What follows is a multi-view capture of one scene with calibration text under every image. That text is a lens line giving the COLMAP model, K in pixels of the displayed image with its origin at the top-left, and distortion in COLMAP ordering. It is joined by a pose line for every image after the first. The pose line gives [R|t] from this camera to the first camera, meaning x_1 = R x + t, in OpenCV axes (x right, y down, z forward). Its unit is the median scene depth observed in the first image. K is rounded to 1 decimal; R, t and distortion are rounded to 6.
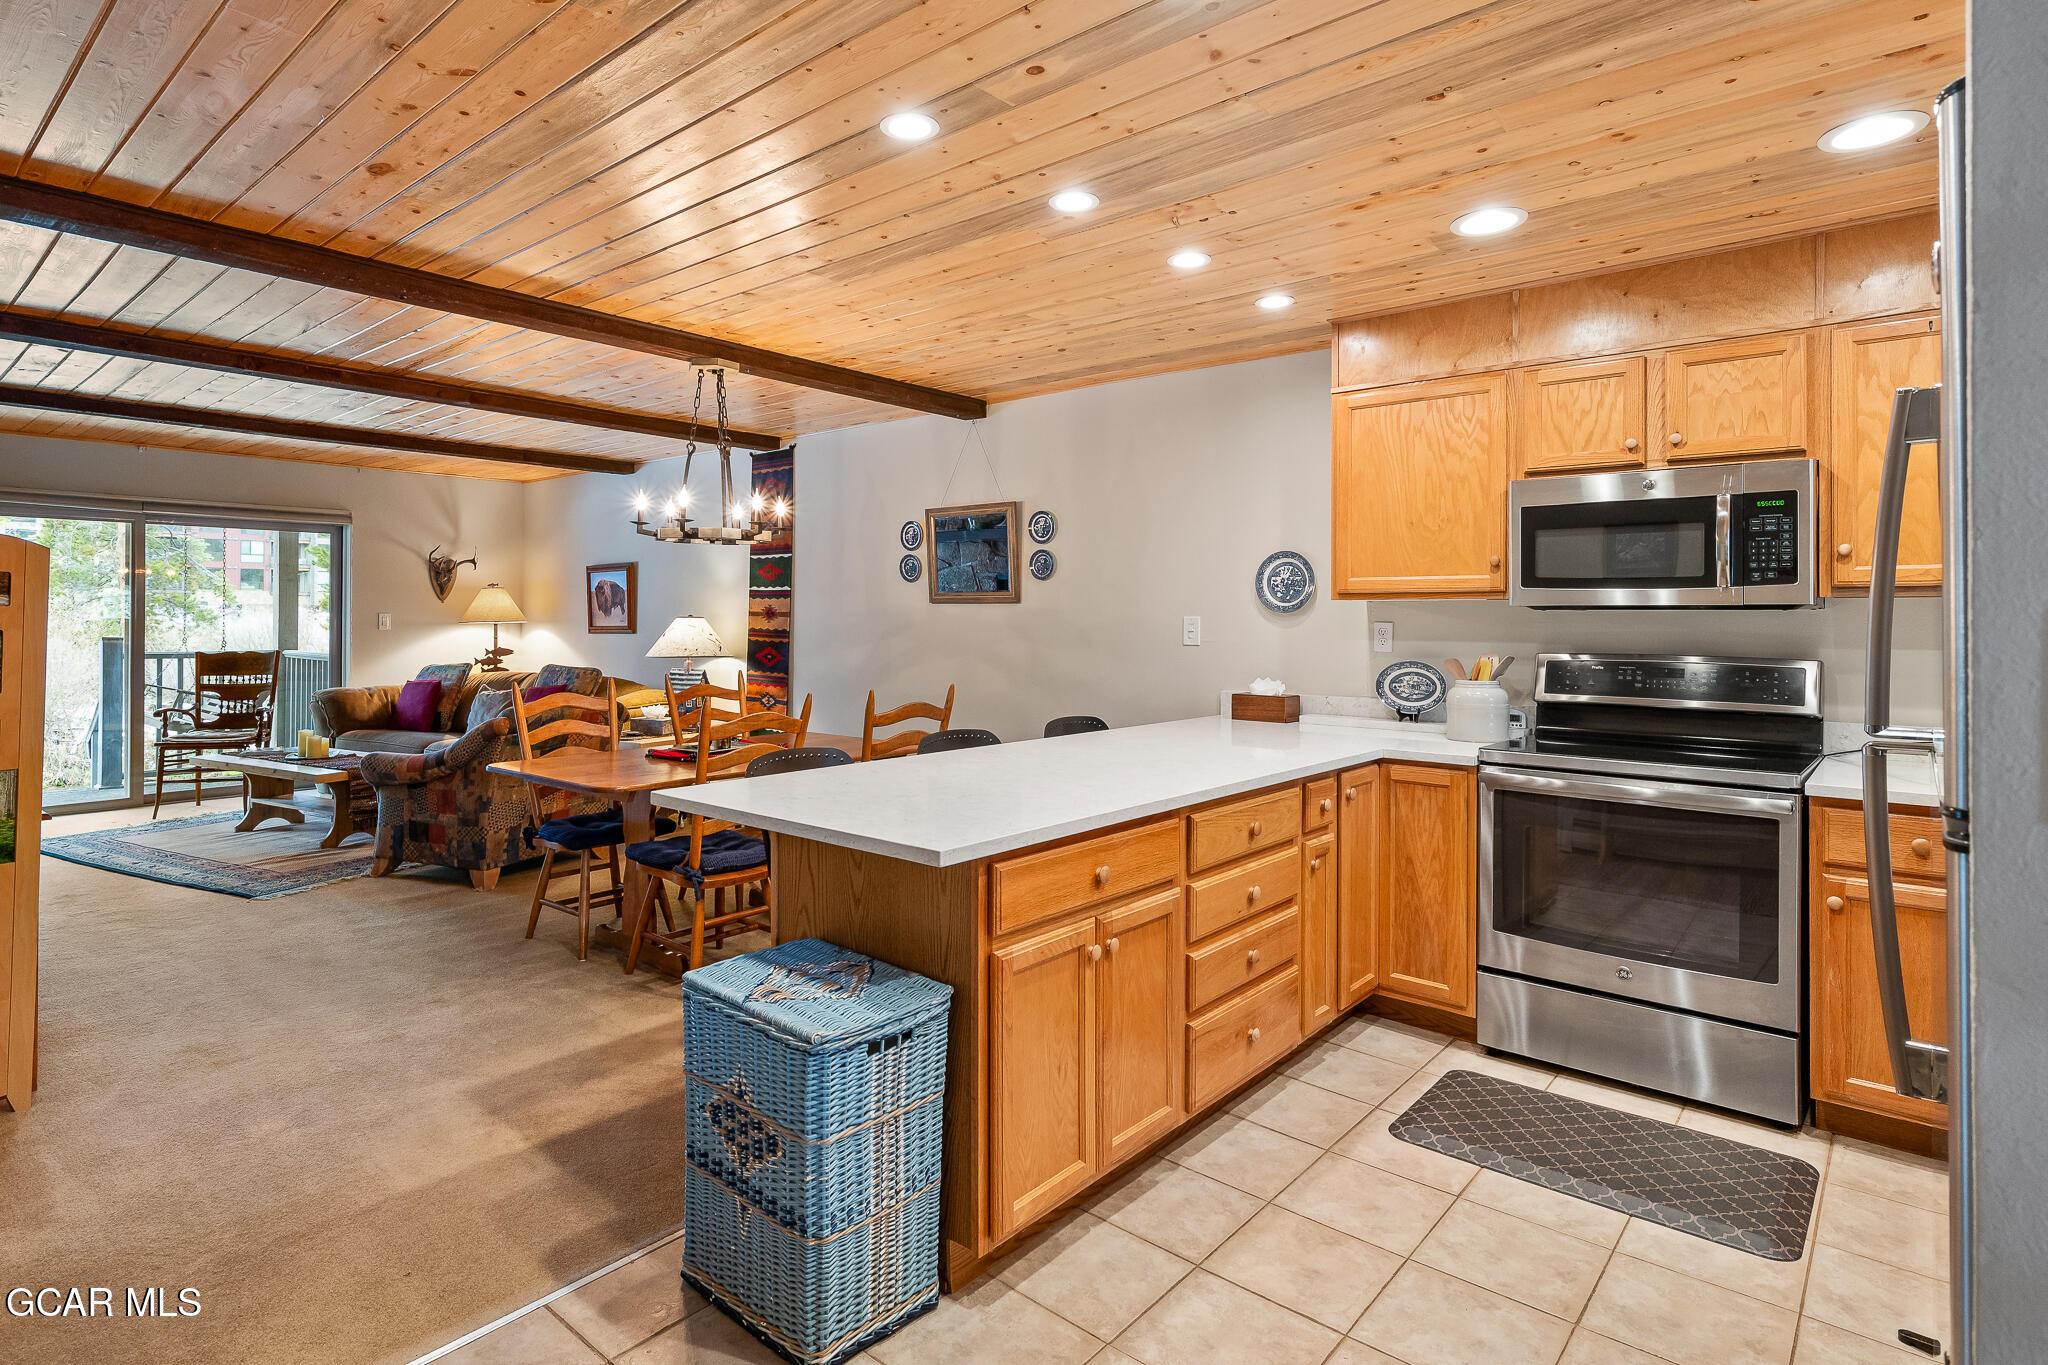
lens RADIAL K [[1019.5, 0, 1002.4], [0, 1019.5, 613.5], [0, 0, 1]] dist [0.014260, -0.004901]
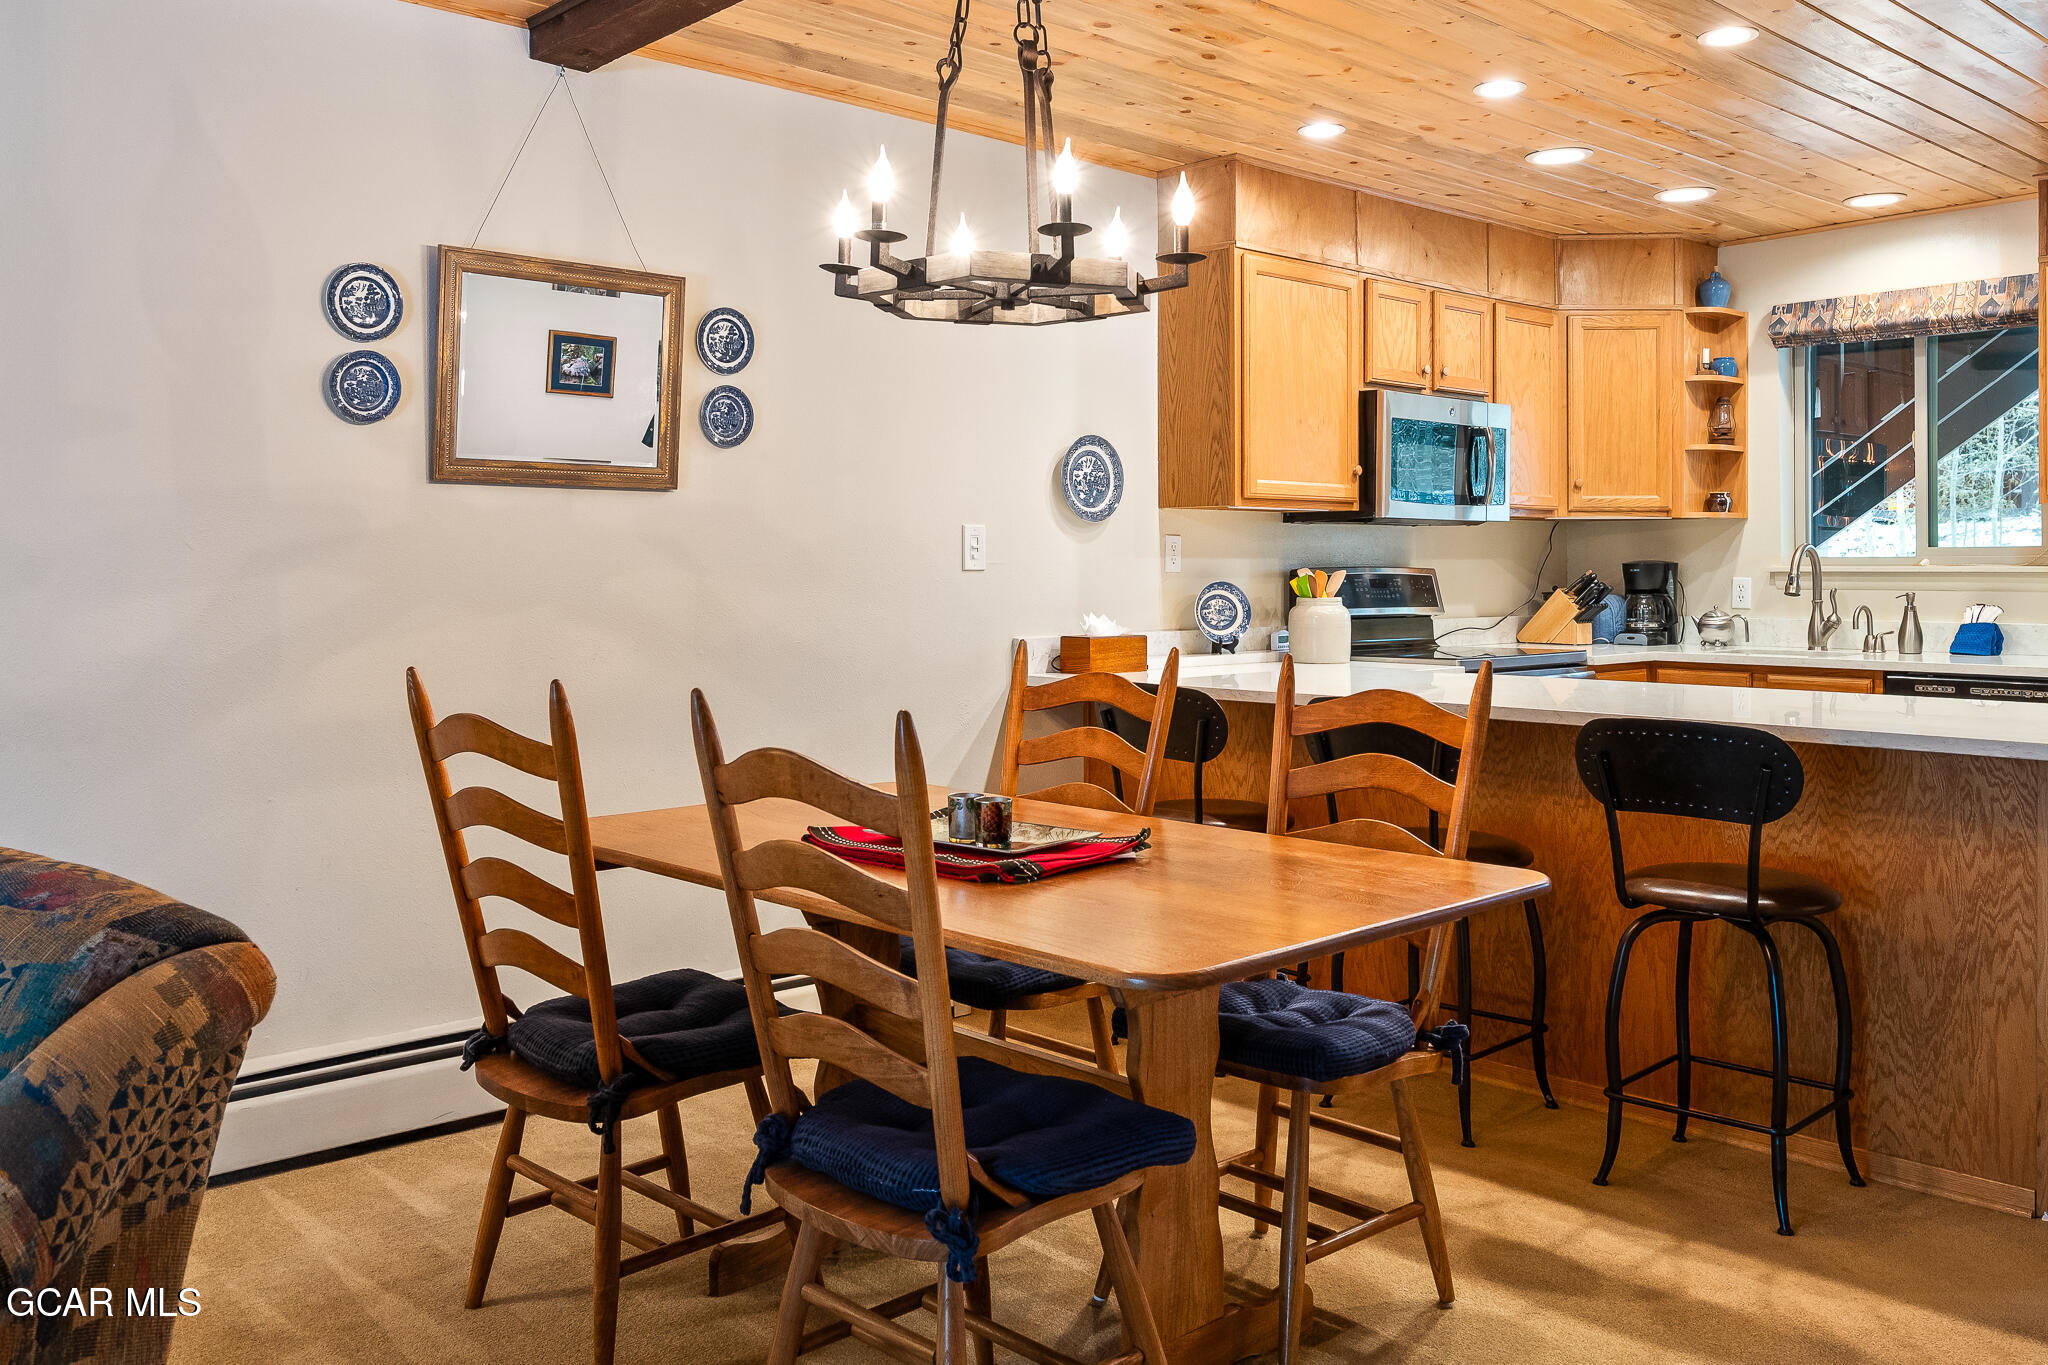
lens RADIAL K [[1689.1, 0, 1013.4], [0, 1689.1, 564.8], [0, 0, 1]] dist [0.004982, -0.003466]
pose [[0.133497, -0.002728, 0.991046, -0.994928], [-0.001476, 0.999995, 0.002951, 0.029121], [-0.991048, -0.001857, 0.133492, 0.980152]]
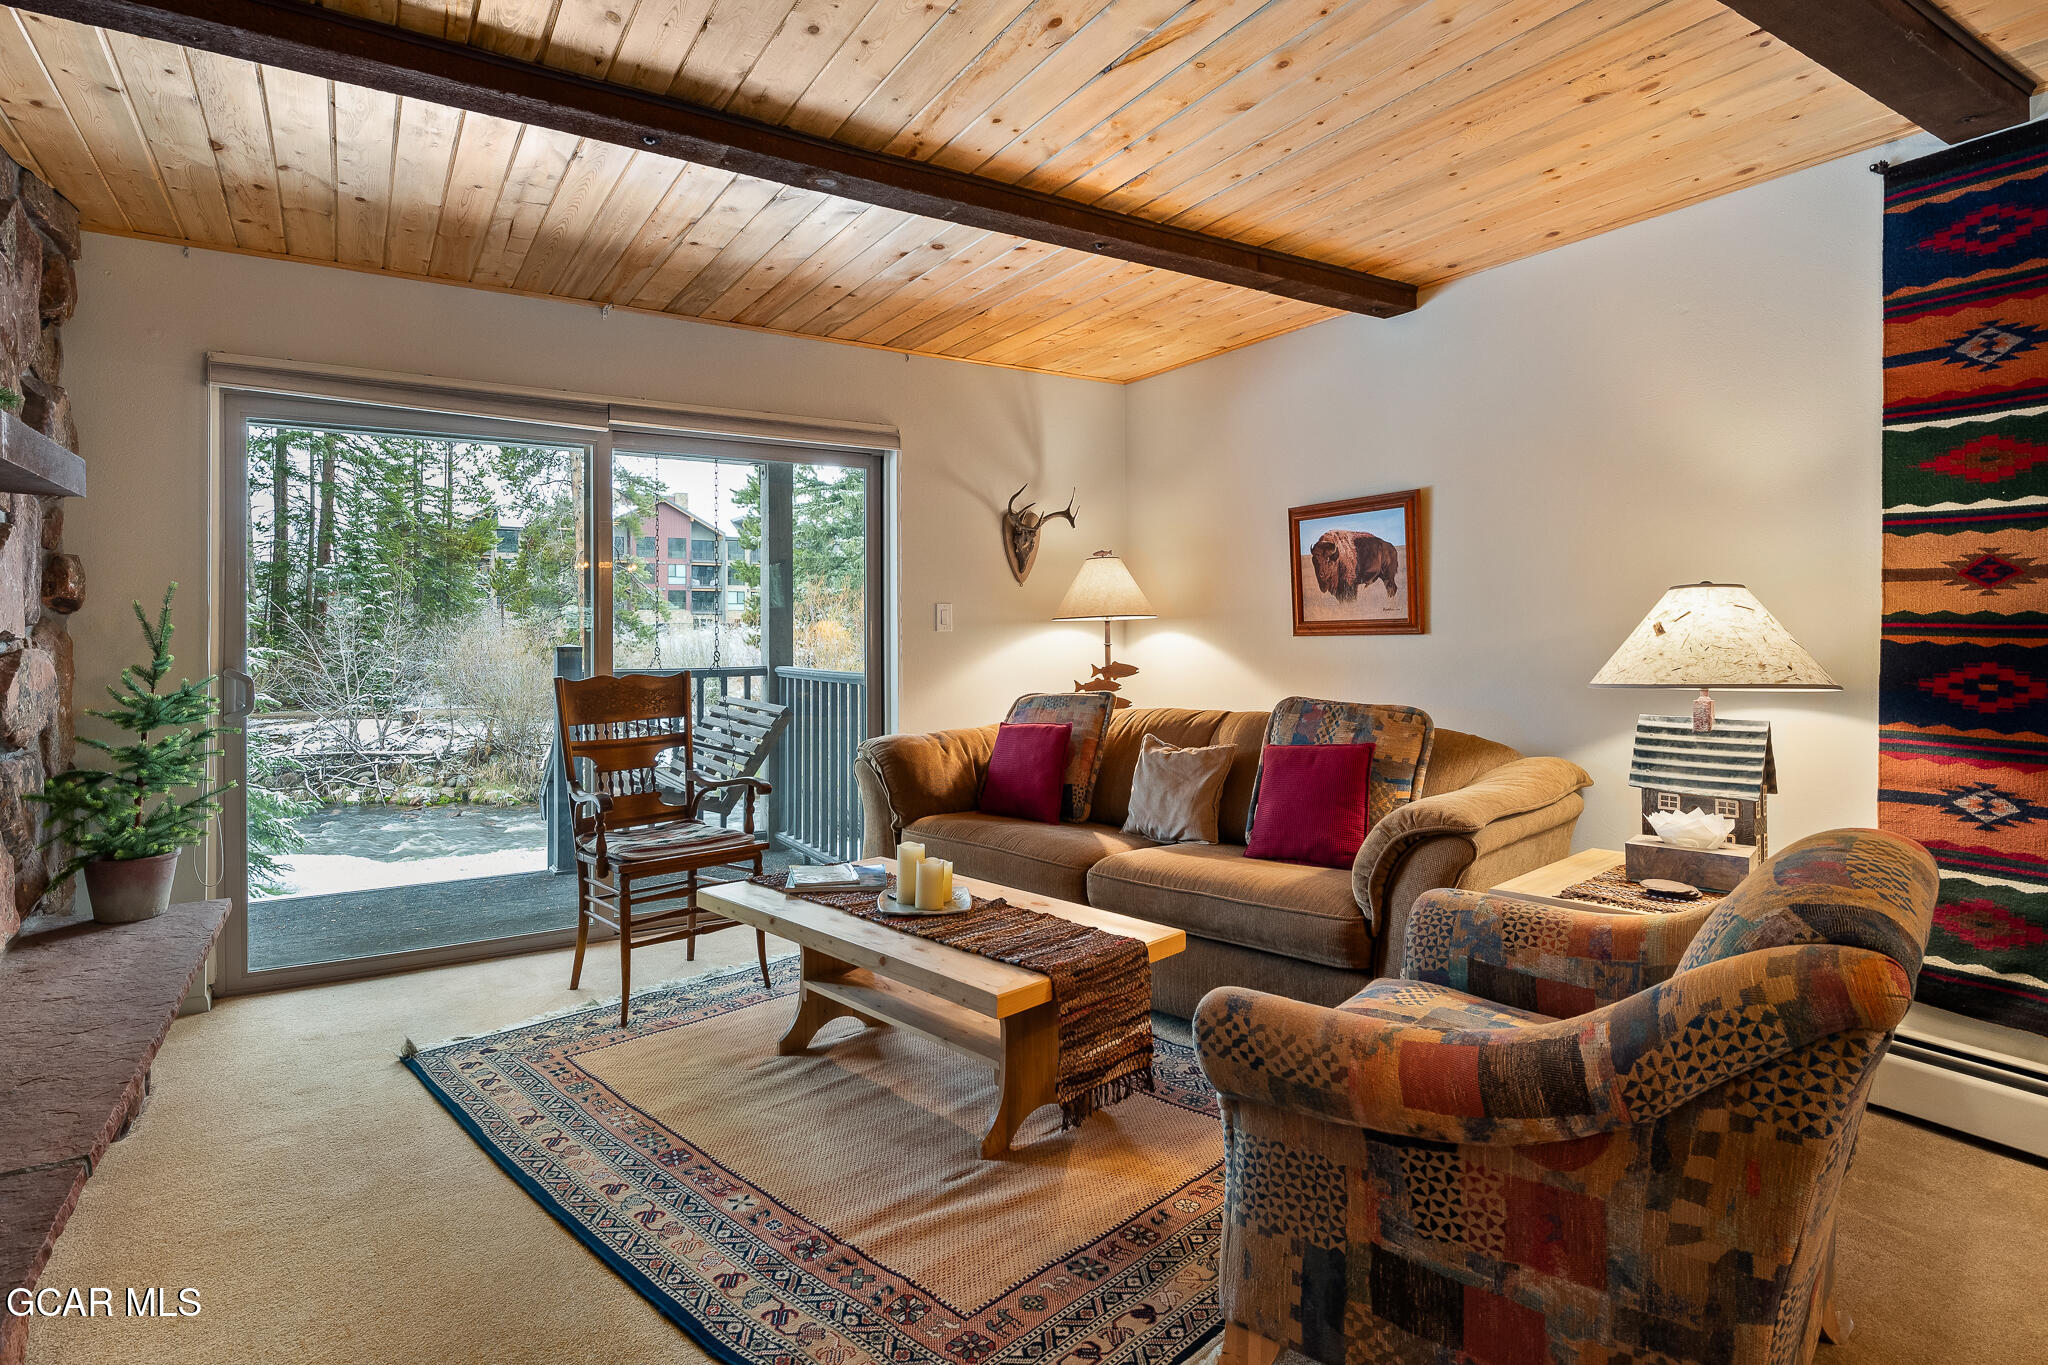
lens RADIAL K [[1082.2, 0, 1009.5], [0, 1082.2, 621.7], [0, 0, 1]] dist [0.003258, -0.002497]
pose [[0.945598, -0.014392, -0.325019, -0.725391], [0.013726, 0.999896, -0.004344, 0.025635], [0.325048, -0.000354, 0.945697, 0.844656]]
